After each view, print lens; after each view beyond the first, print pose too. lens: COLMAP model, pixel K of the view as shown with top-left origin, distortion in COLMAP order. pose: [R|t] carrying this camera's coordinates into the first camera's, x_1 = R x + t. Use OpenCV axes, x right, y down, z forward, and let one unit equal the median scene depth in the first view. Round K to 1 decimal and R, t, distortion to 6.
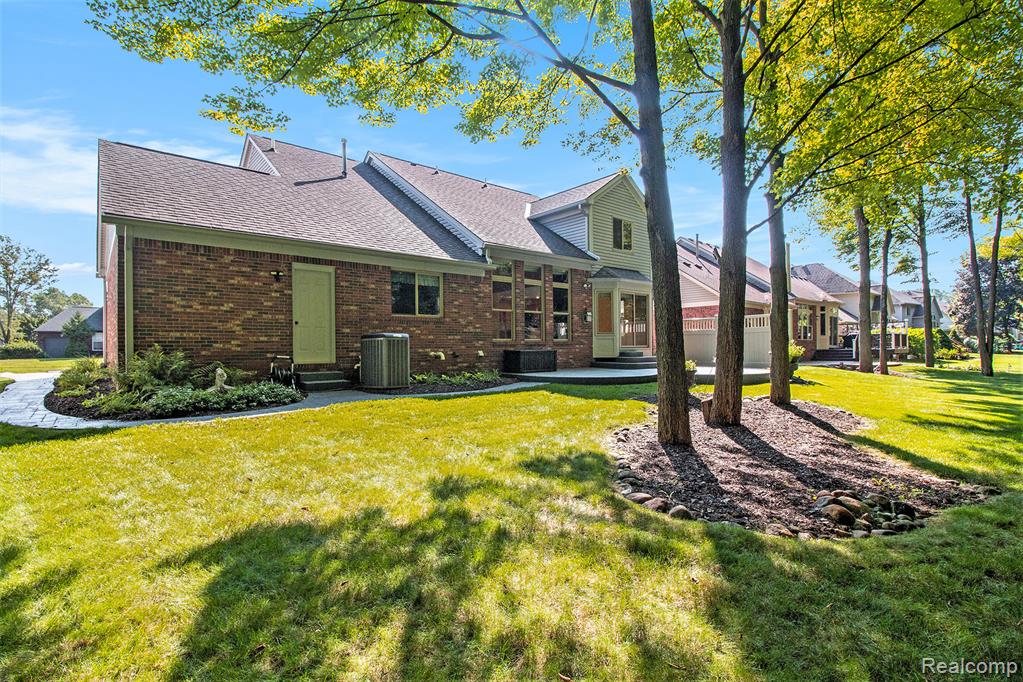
lens RADIAL K [[490.1, 0, 515.0], [0, 490.1, 341.3], [0, 0, 1]] dist [-0.002175, -0.003761]
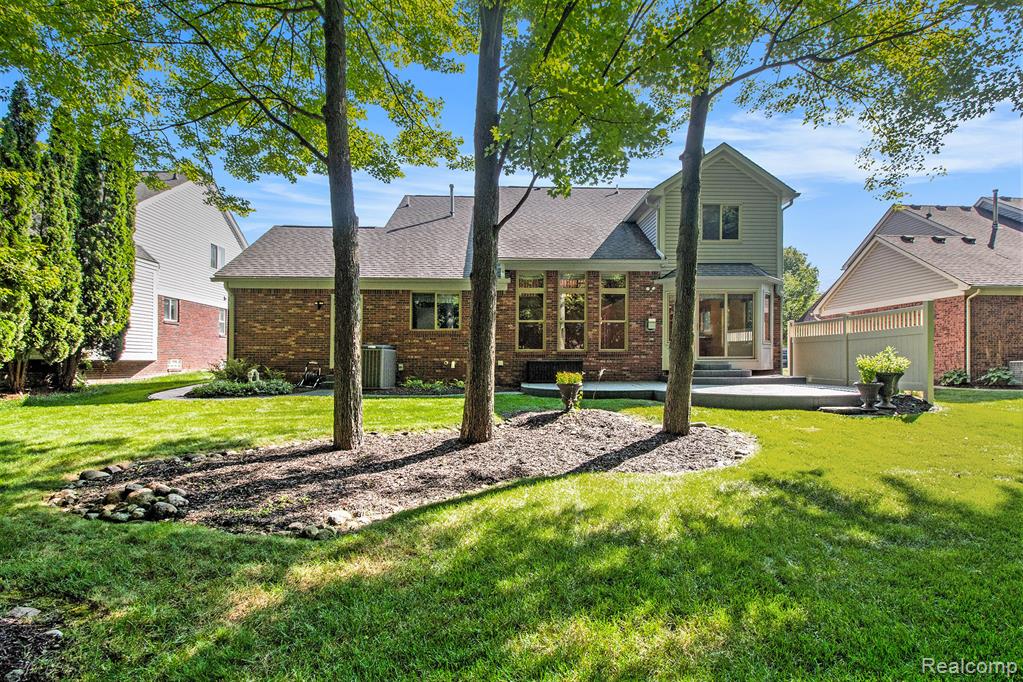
lens RADIAL K [[490.1, 0, 514.5], [0, 490.1, 347.8], [0, 0, 1]] dist [-0.002175, -0.003761]
pose [[0.776964, -0.010936, -0.629450, 0.658078], [0.000640, 0.999862, -0.016582, 0.009446], [0.629544, 0.012480, 0.776864, 0.214402]]
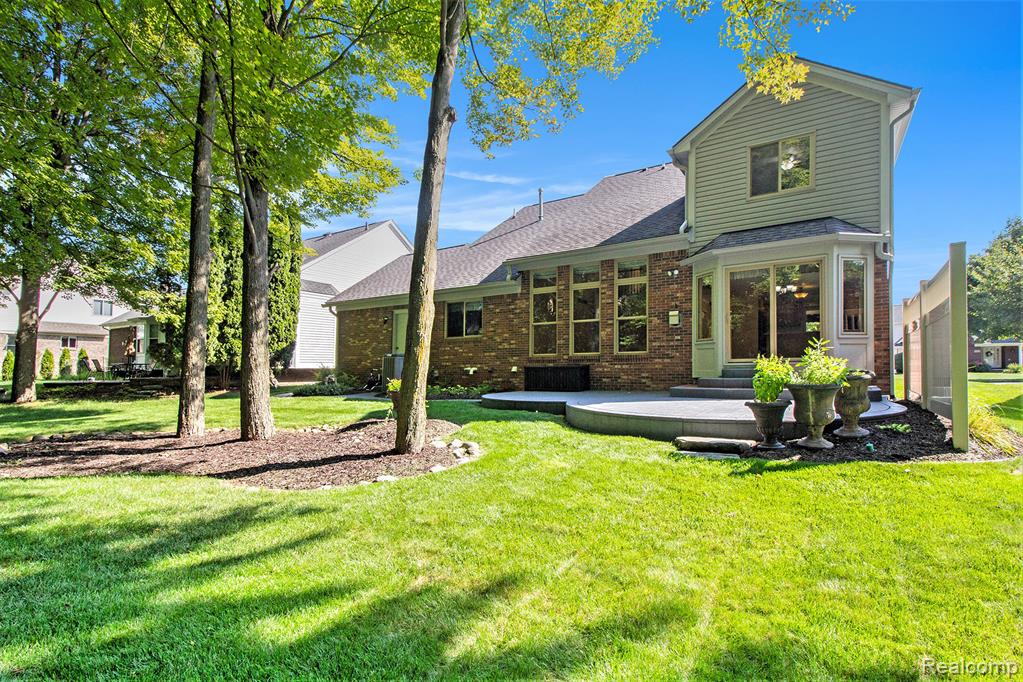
lens RADIAL K [[490.1, 0, 512.3], [0, 490.1, 347.8], [0, 0, 1]] dist [-0.002175, -0.003761]
pose [[0.270385, -0.038868, -0.961967, 0.959181], [0.011812, 0.999243, -0.037054, 0.018817], [0.962680, -0.001344, 0.270640, 0.772360]]
